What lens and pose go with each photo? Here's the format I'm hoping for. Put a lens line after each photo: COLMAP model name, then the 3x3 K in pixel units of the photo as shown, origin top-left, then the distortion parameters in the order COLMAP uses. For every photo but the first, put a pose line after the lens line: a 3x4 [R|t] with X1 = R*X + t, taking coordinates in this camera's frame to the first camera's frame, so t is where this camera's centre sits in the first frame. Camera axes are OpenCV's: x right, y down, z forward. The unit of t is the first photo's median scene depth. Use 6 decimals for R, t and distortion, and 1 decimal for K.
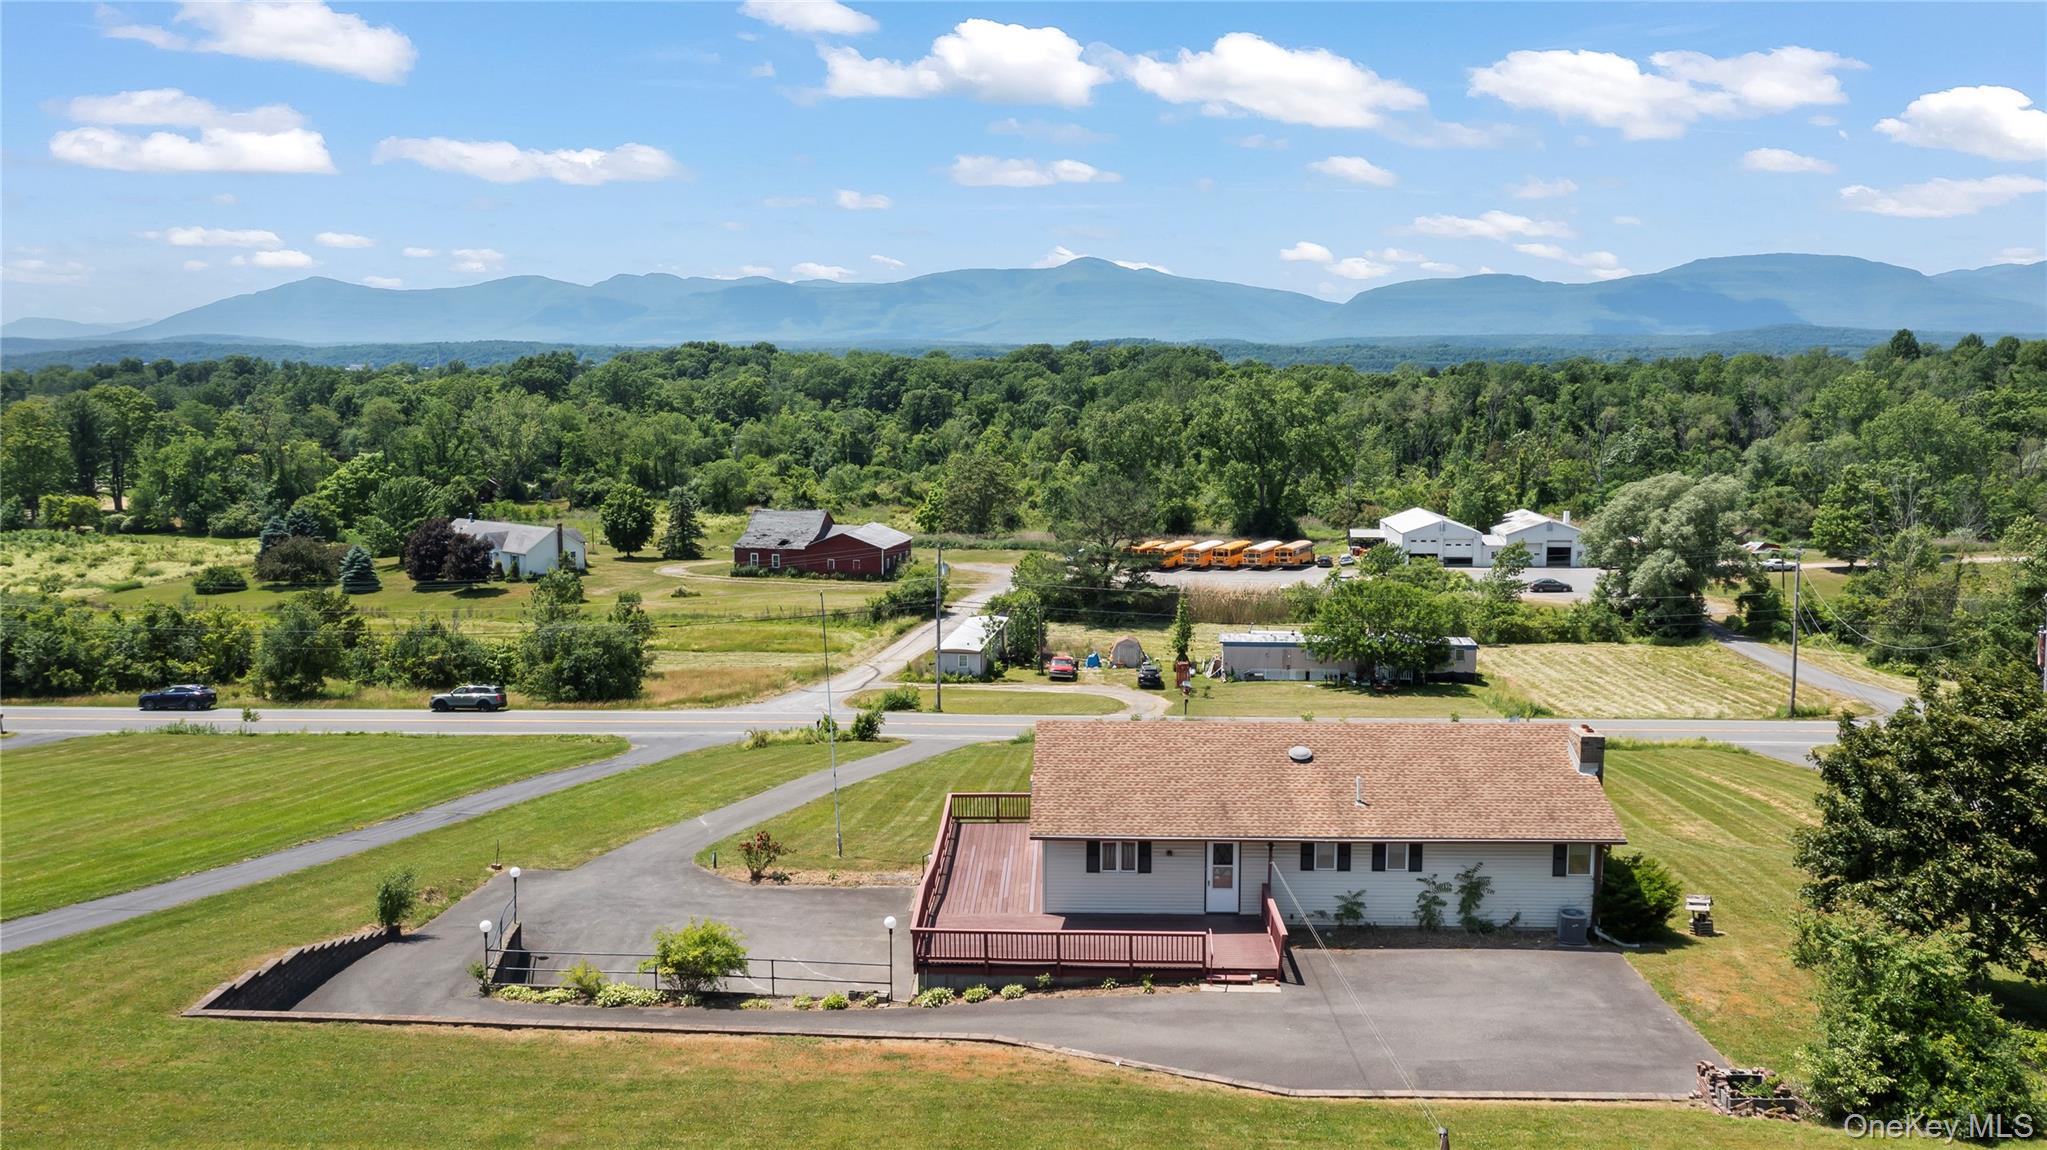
lens RADIAL K [[1624.2, 0, 1023.5], [0, 1624.2, 575.0], [0, 0, 1]] dist [-0.025092, 0.079993]
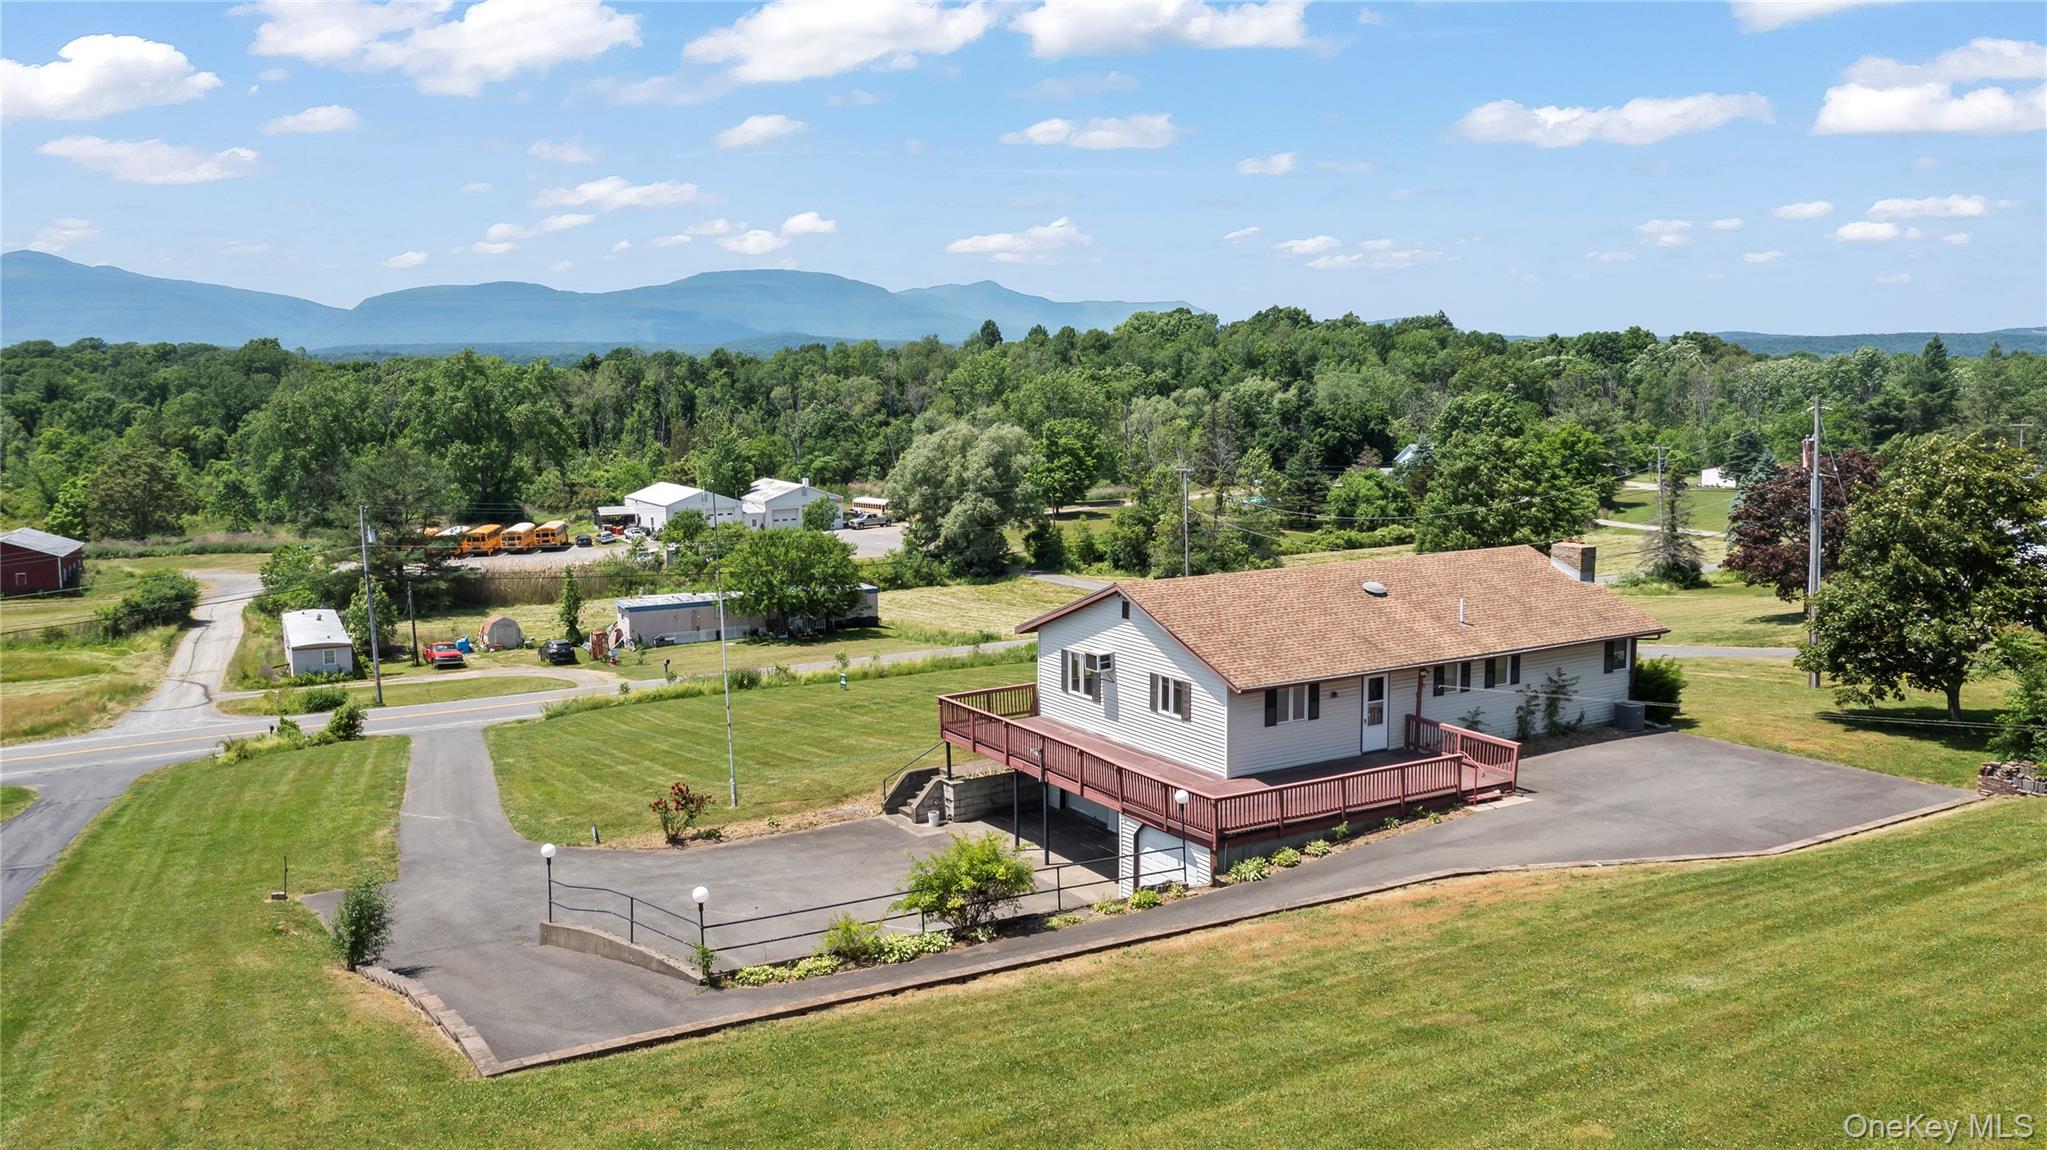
lens RADIAL K [[1624.2, 0, 1023.5], [0, 1624.2, 575.0], [0, 0, 1]] dist [-0.025092, 0.079993]
pose [[0.835192, -0.074793, 0.544849, -0.129293], [0.077806, 0.996814, 0.017568, 0.016279], [-0.544426, 0.027720, 0.838350, 0.069328]]
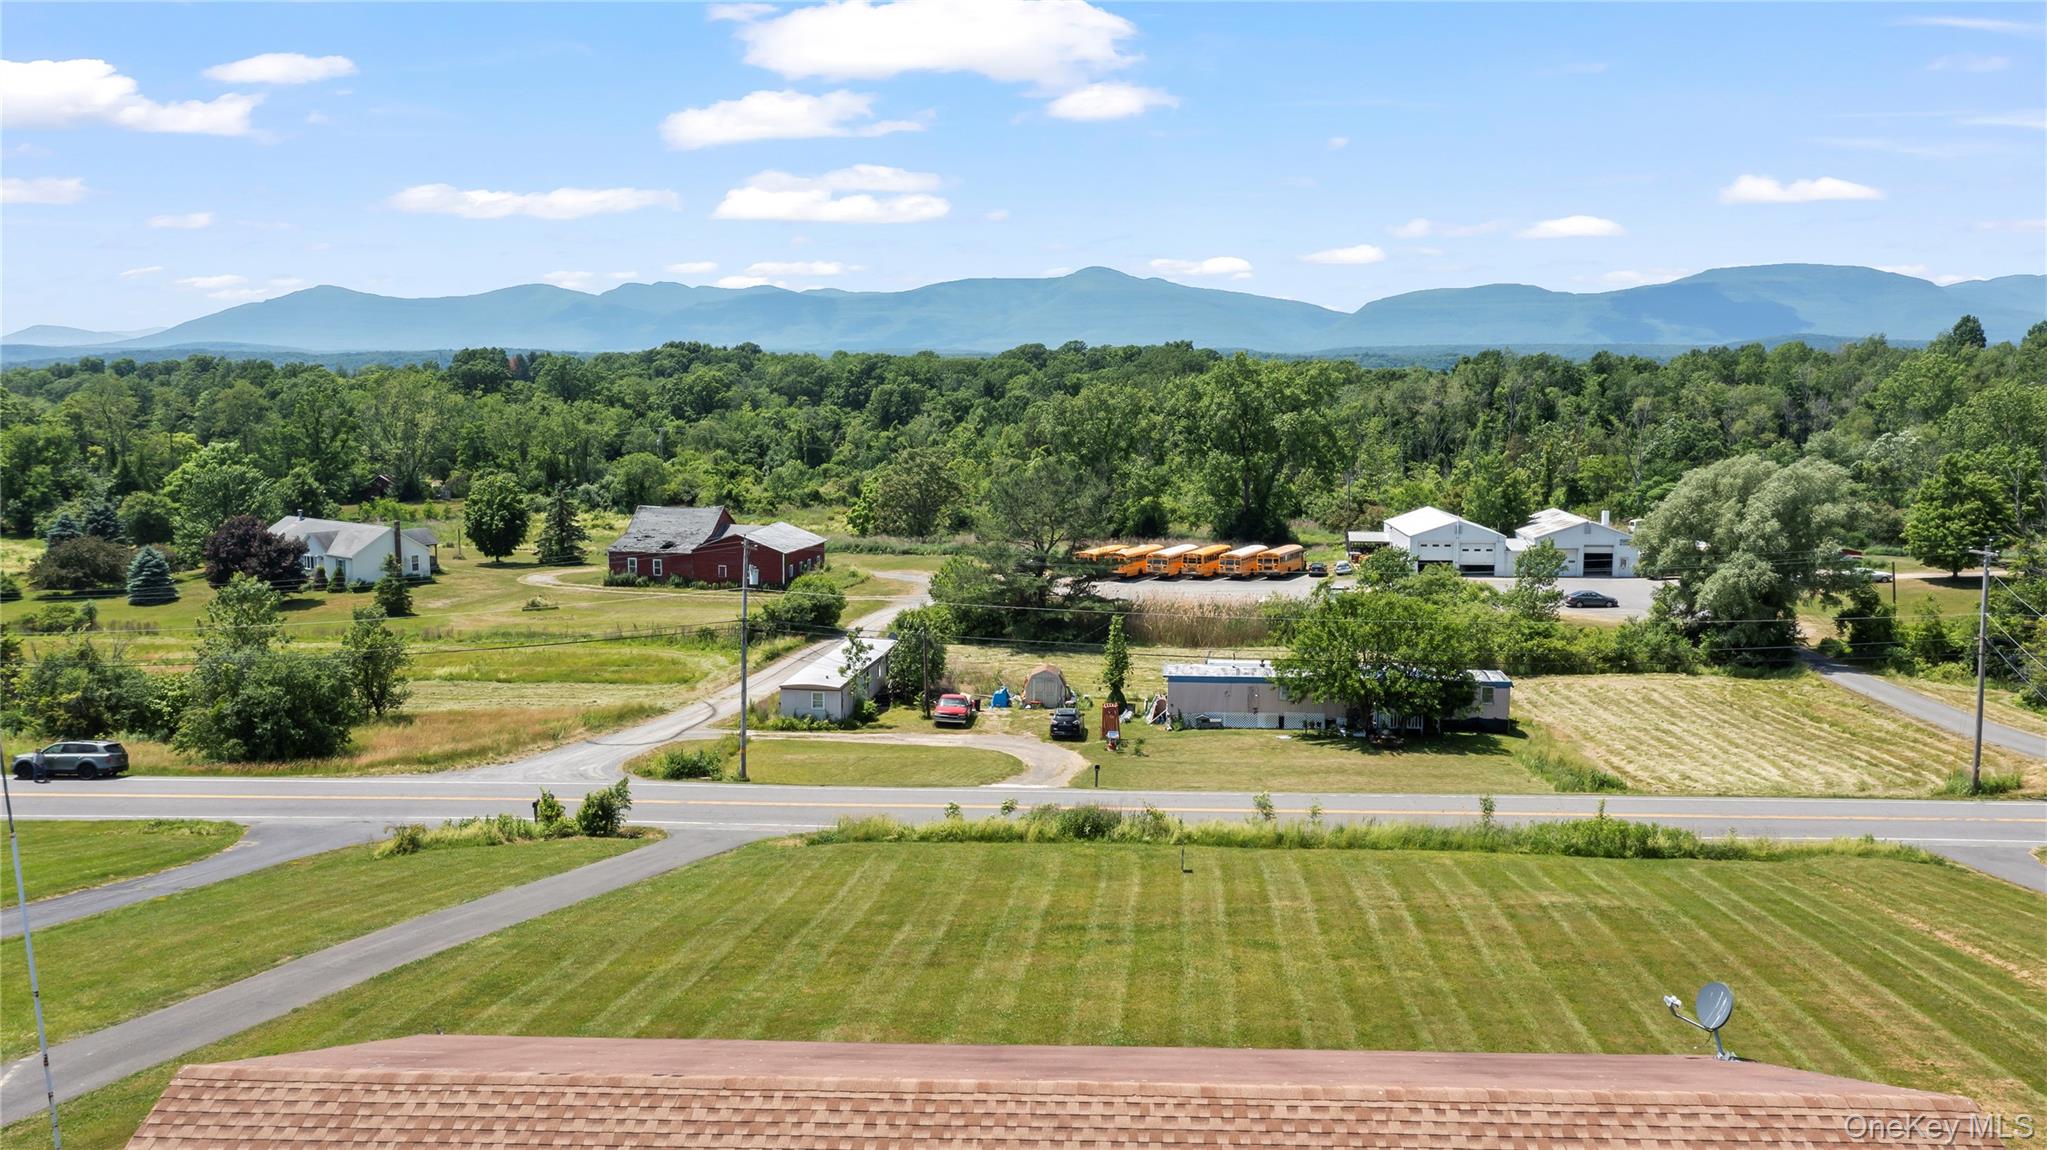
lens RADIAL K [[1624.2, 0, 1023.5], [0, 1624.2, 575.0], [0, 0, 1]] dist [-0.025092, 0.079993]
pose [[0.999984, 0.002486, -0.005070, 0.041110], [-0.002516, 0.999979, -0.005916, -0.000257], [0.005056, 0.005928, 0.999970, 0.174069]]
